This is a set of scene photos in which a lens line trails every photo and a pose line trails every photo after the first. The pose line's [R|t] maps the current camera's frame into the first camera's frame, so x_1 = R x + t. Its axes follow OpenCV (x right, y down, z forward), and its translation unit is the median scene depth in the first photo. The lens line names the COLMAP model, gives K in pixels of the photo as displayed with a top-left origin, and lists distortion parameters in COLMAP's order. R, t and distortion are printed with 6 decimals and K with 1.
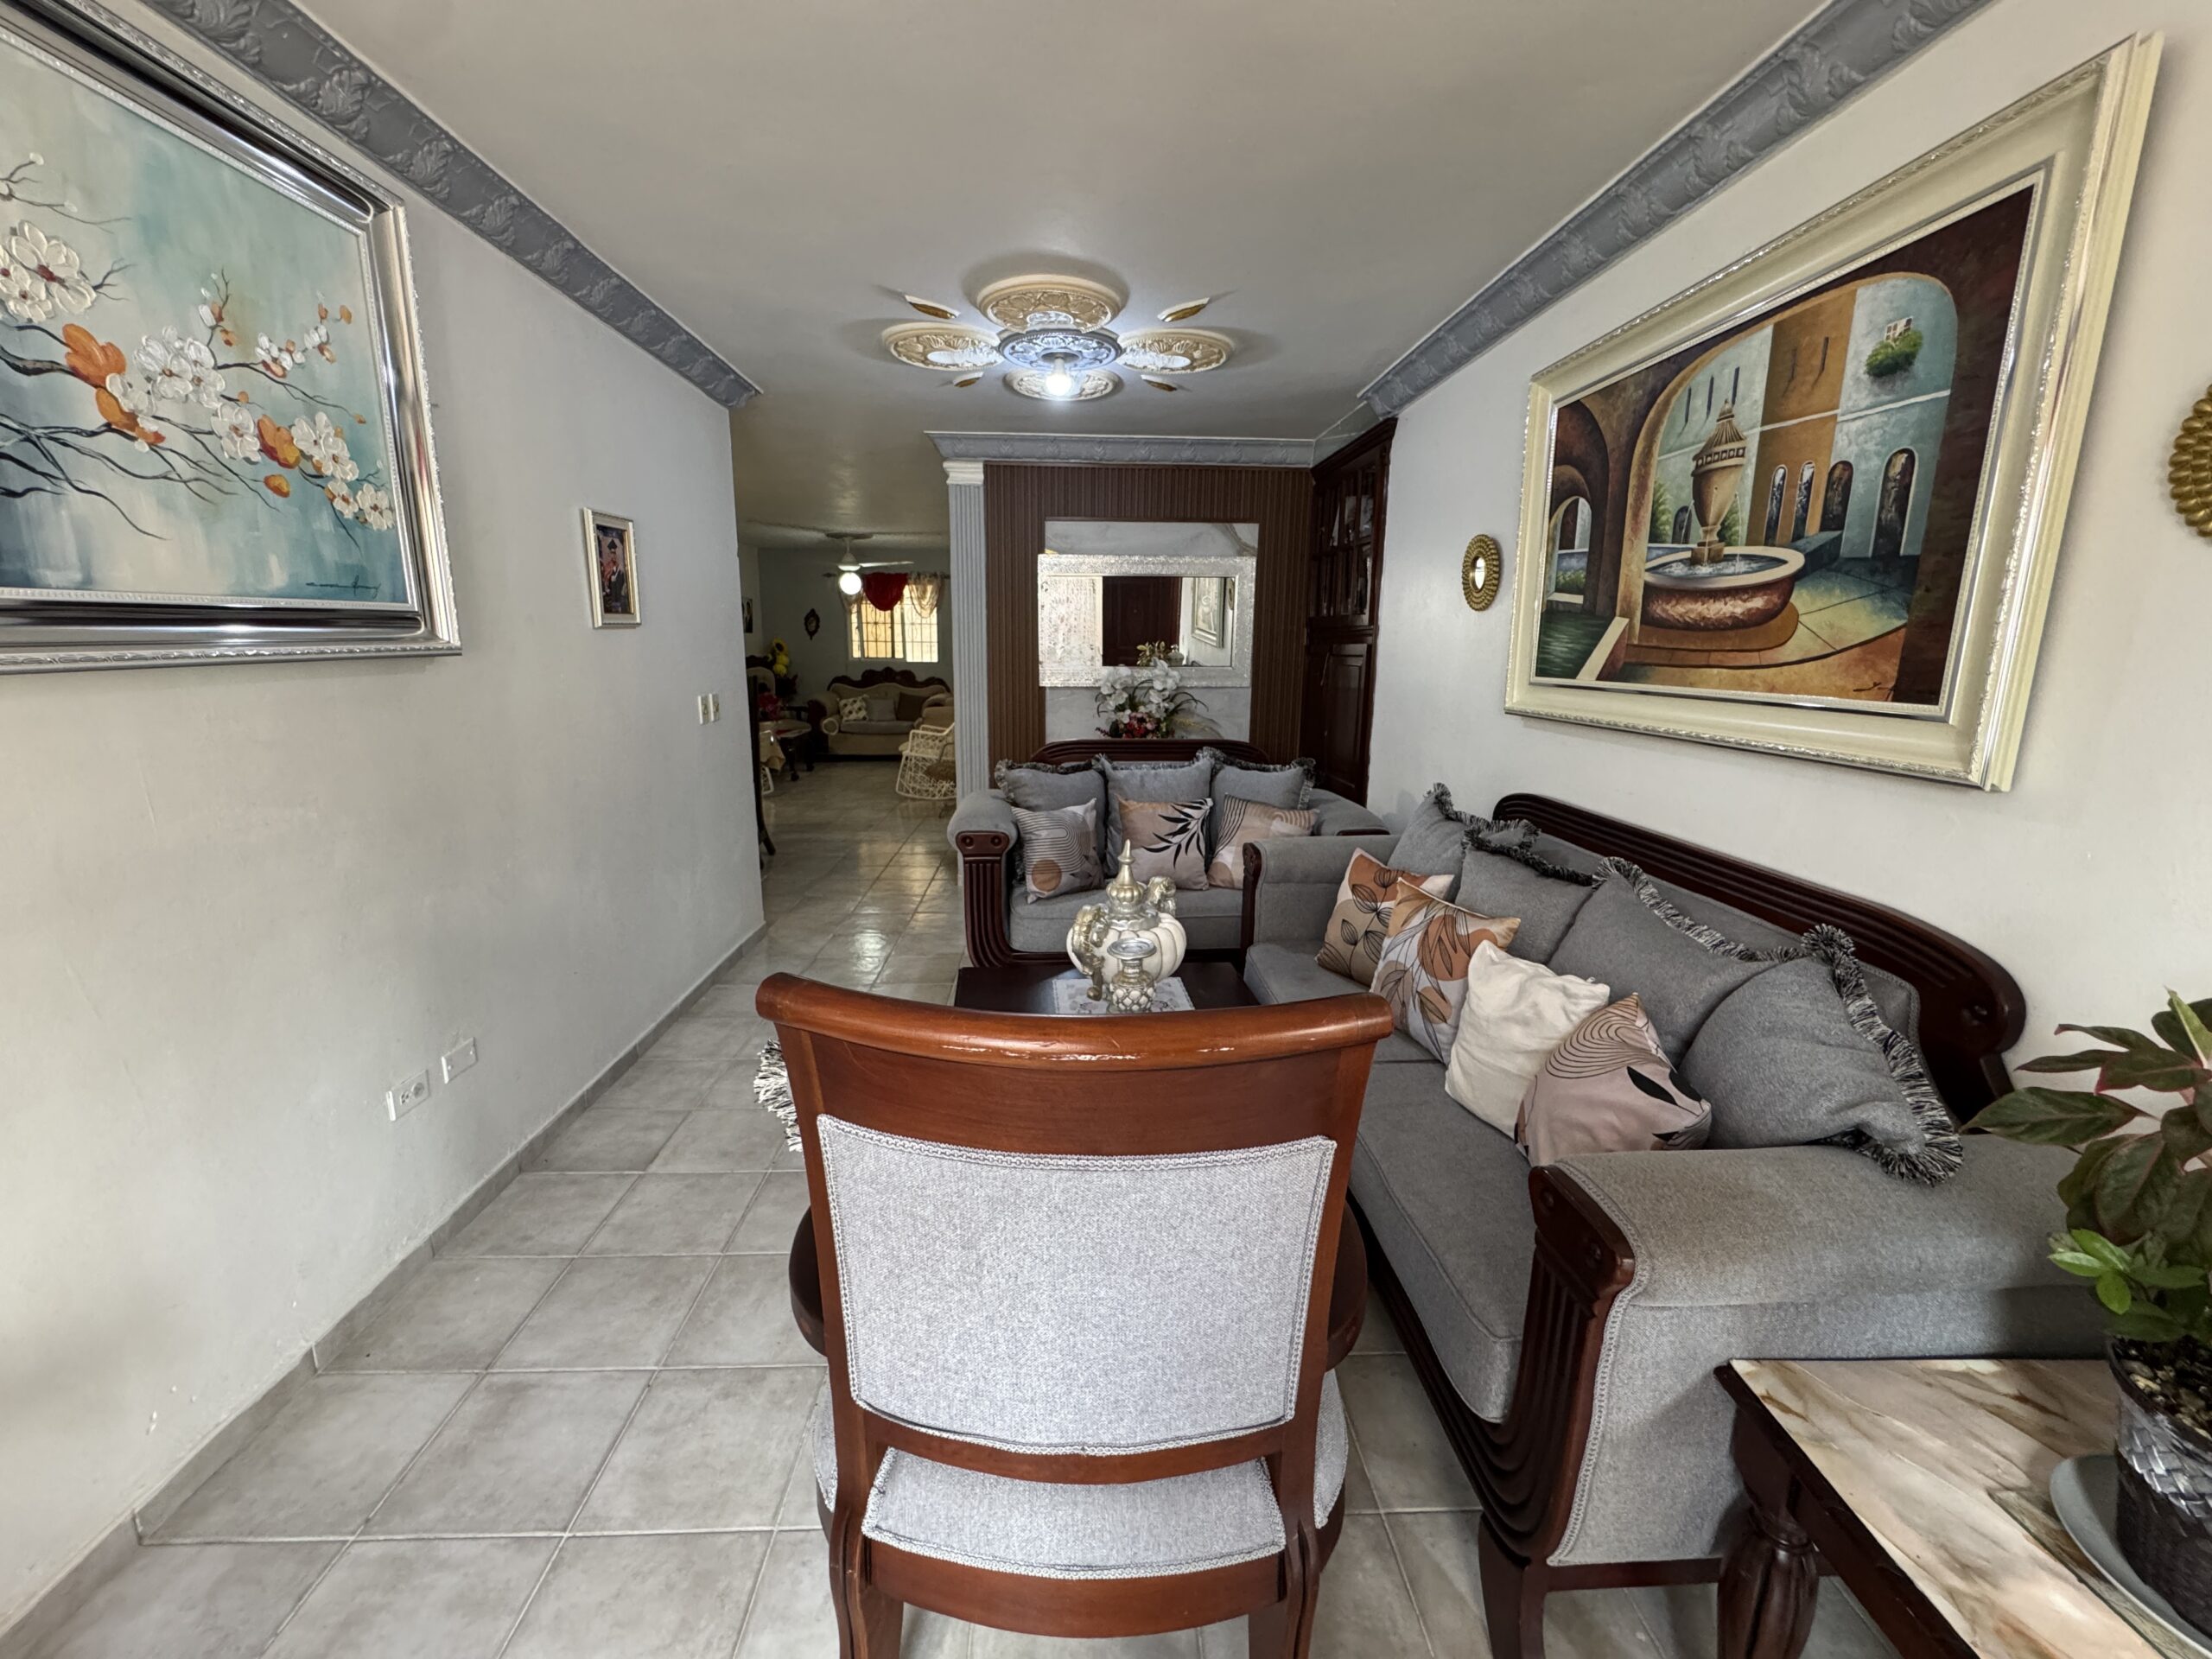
lens RADIAL K [[887.0, 0, 1104.6], [0, 887.0, 827.4], [0, 0, 1]] dist [-0.005934, 0.000761]
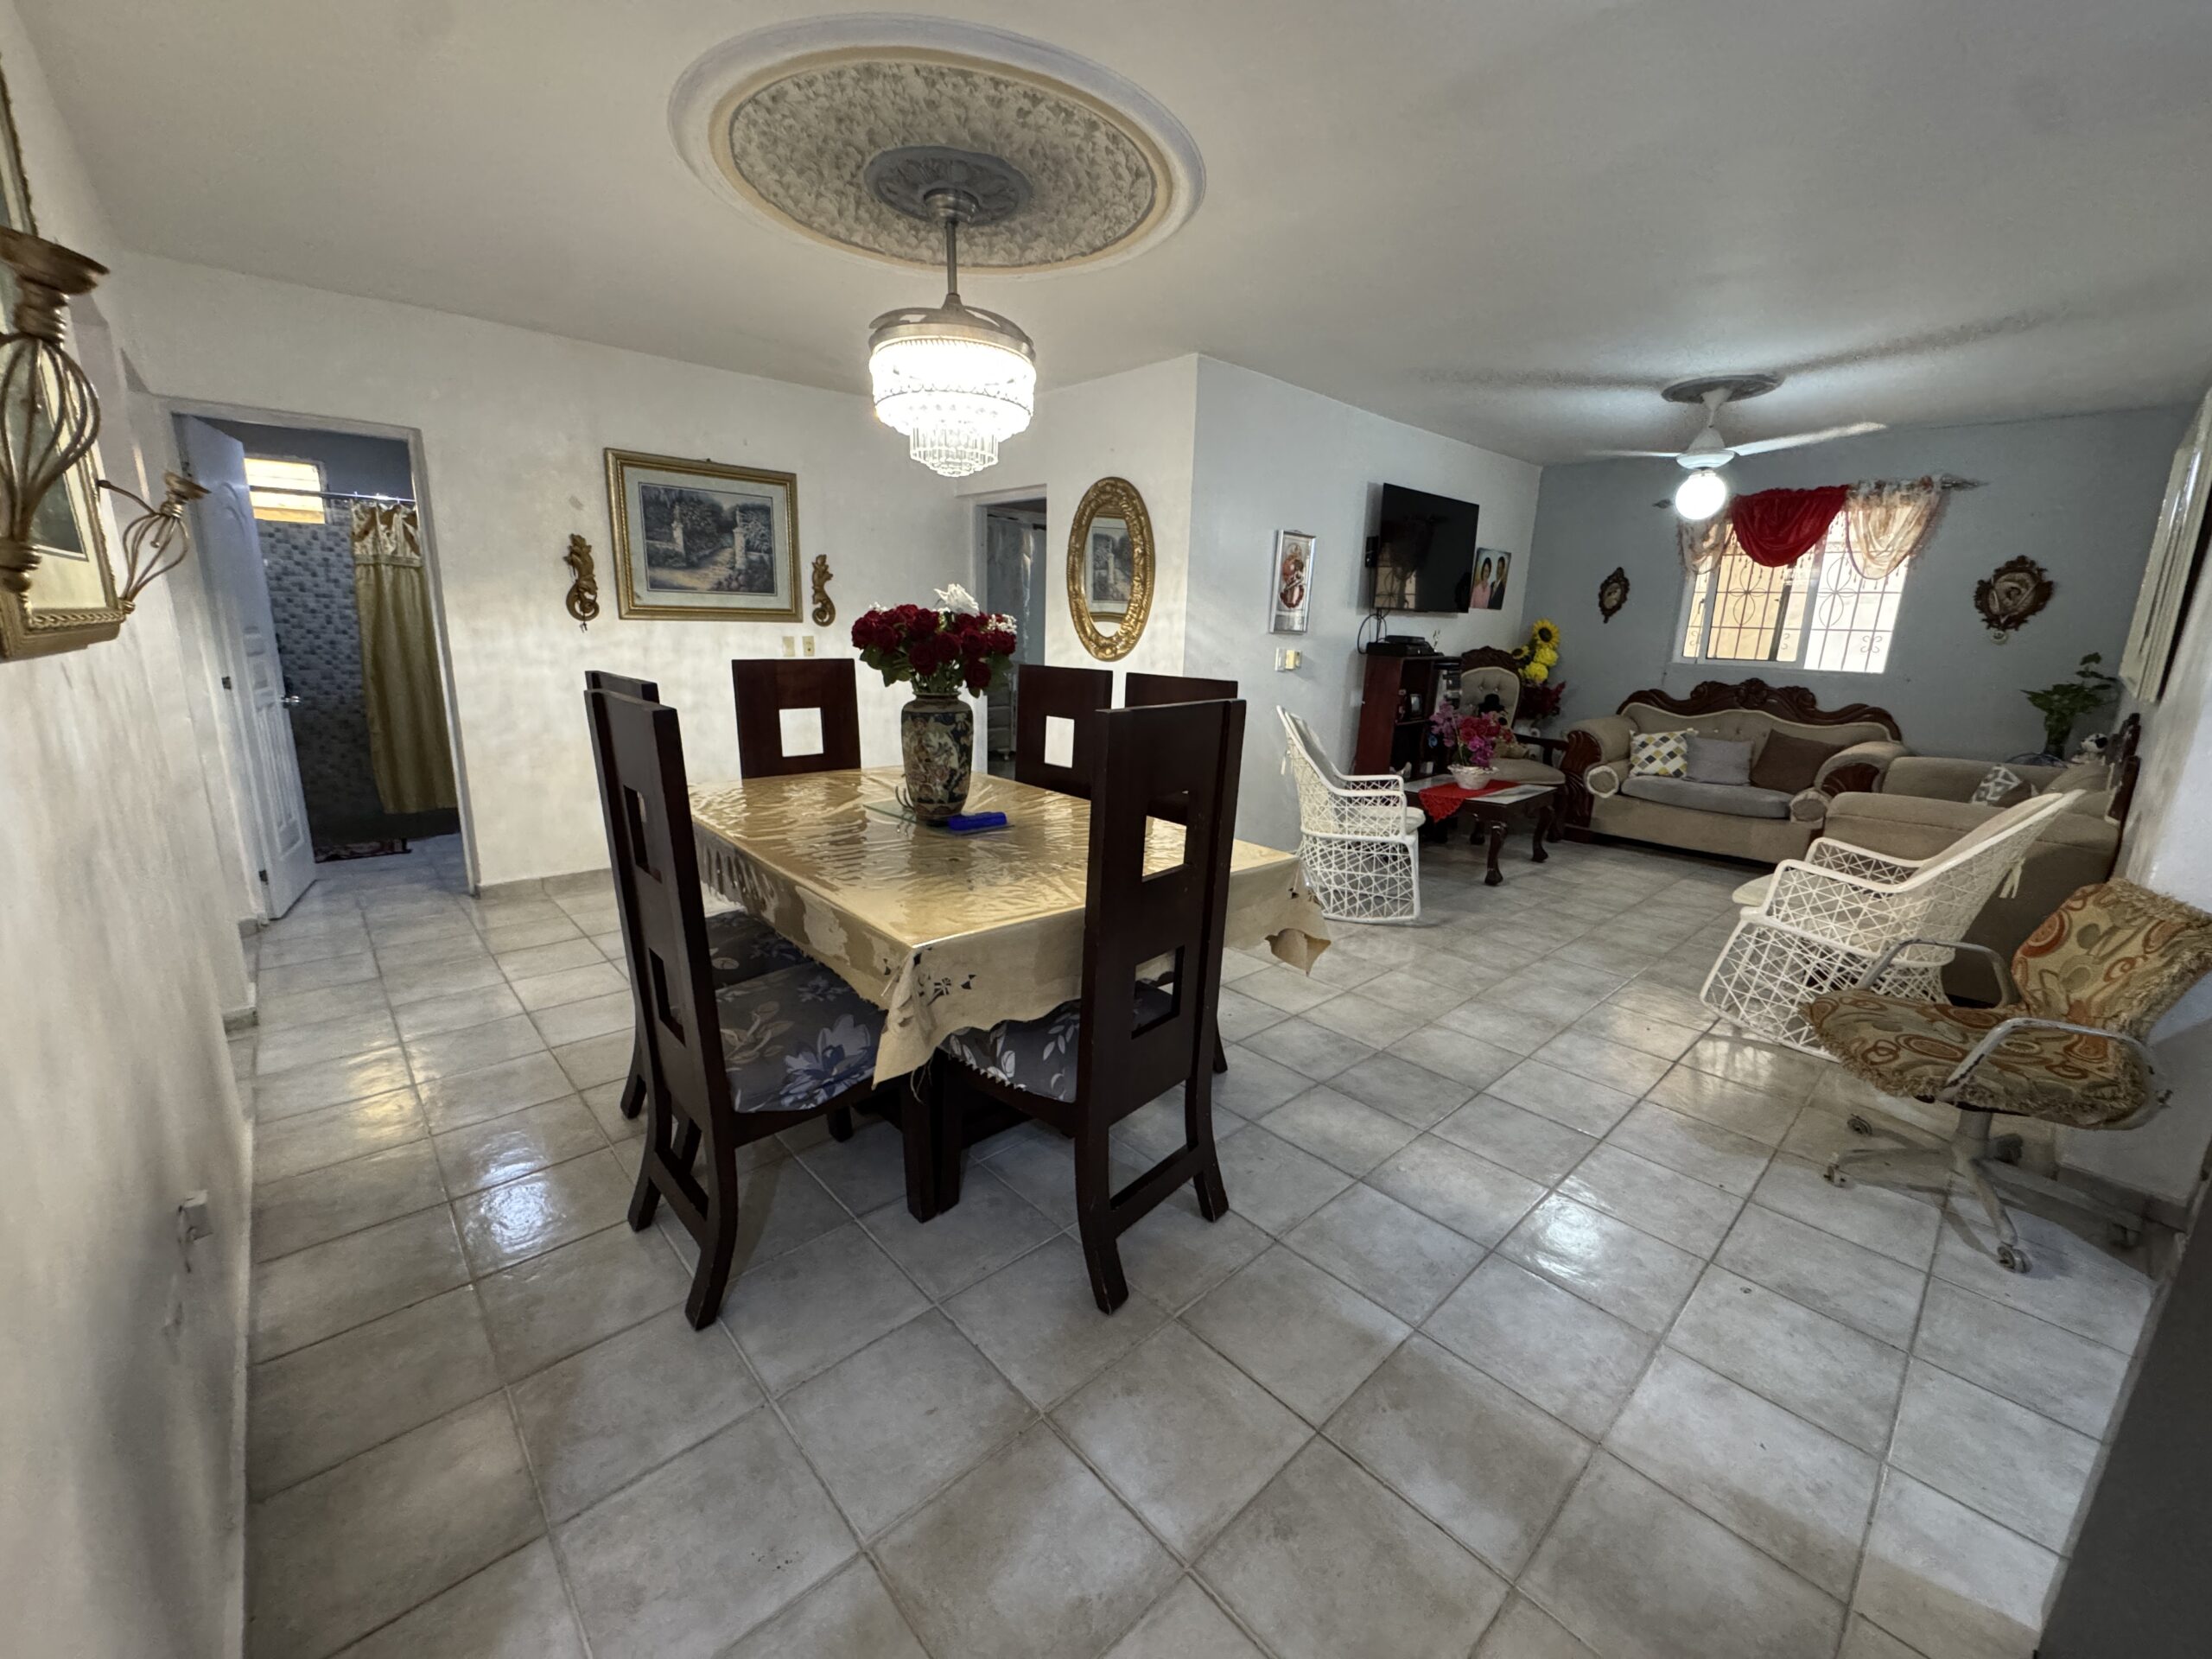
lens RADIAL K [[887.0, 0, 1100.4], [0, 887.0, 834.0], [0, 0, 1]] dist [-0.005934, 0.000761]
pose [[0.642821, 0.185267, -0.743275, -0.341813], [-0.175808, 0.980093, 0.092248, -0.274894], [0.745568, 0.071375, 0.662596, 1.447349]]
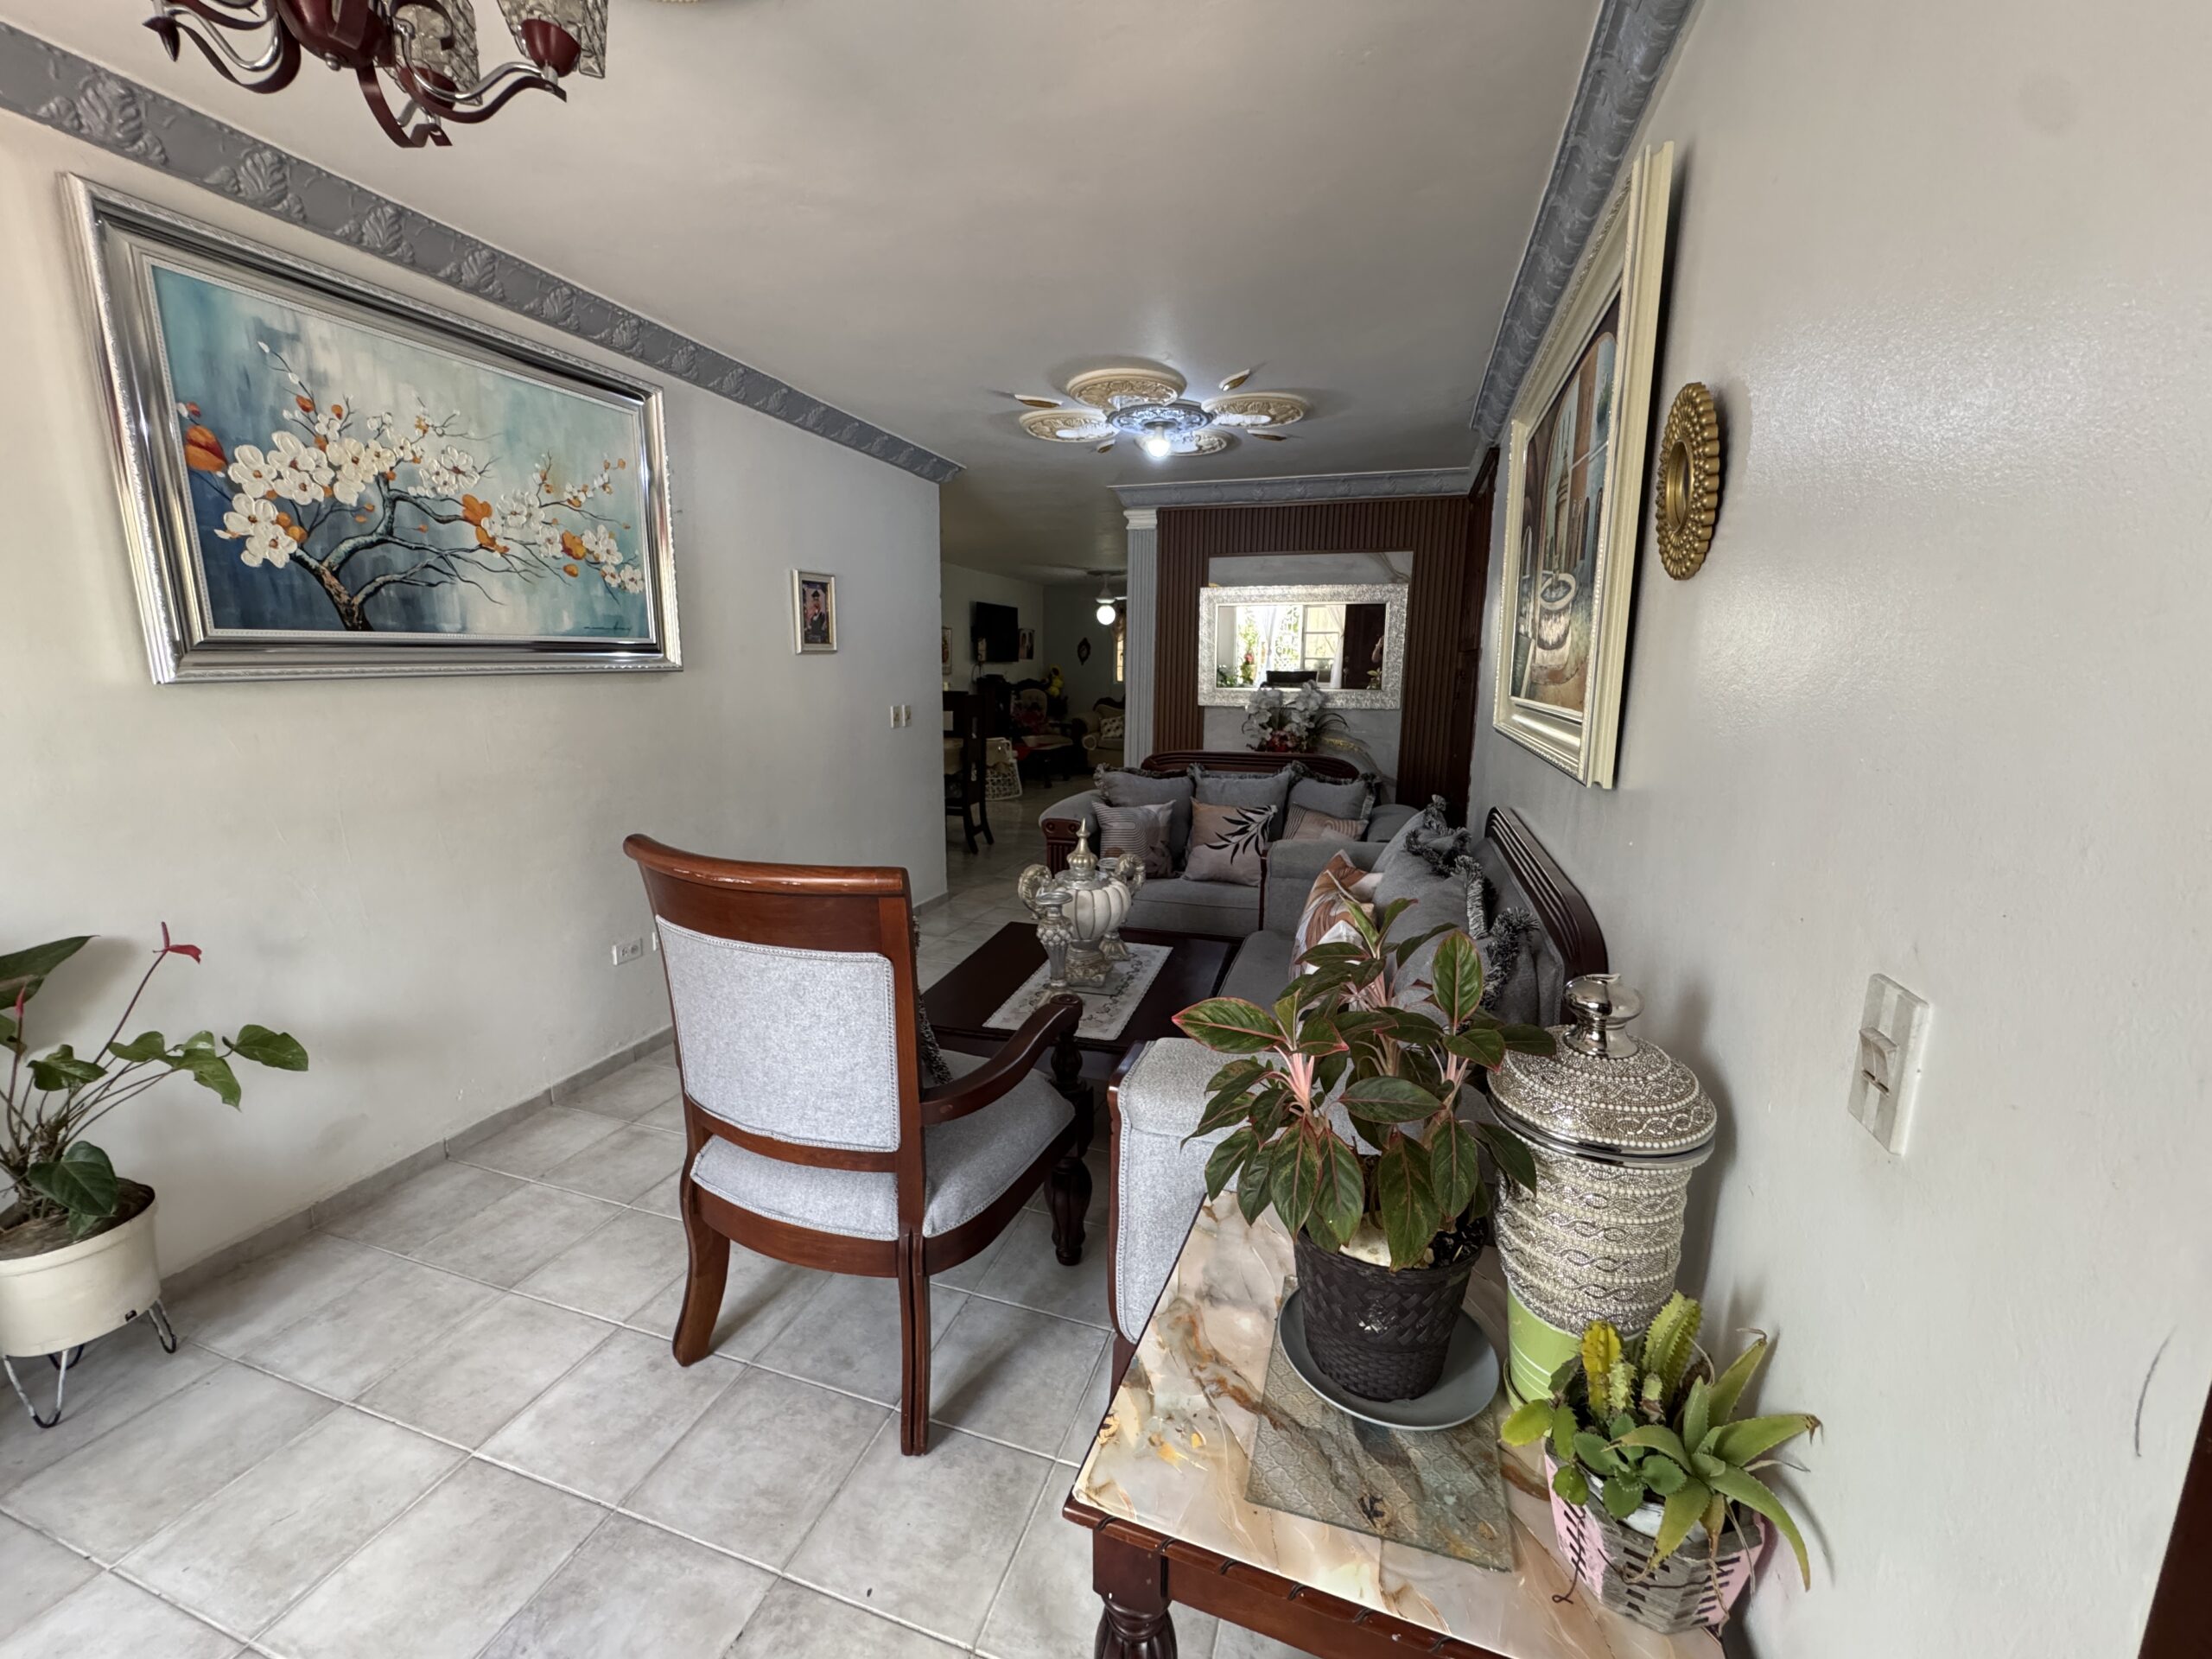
lens RADIAL K [[887.0, 0, 1108.0], [0, 887.0, 827.8], [0, 0, 1]] dist [-0.005934, 0.000761]
pose [[0.936808, 0.063221, -0.344085, 0.362253], [-0.073024, 0.997208, -0.015594, 0.032445], [0.342138, 0.039735, 0.938809, -0.126320]]
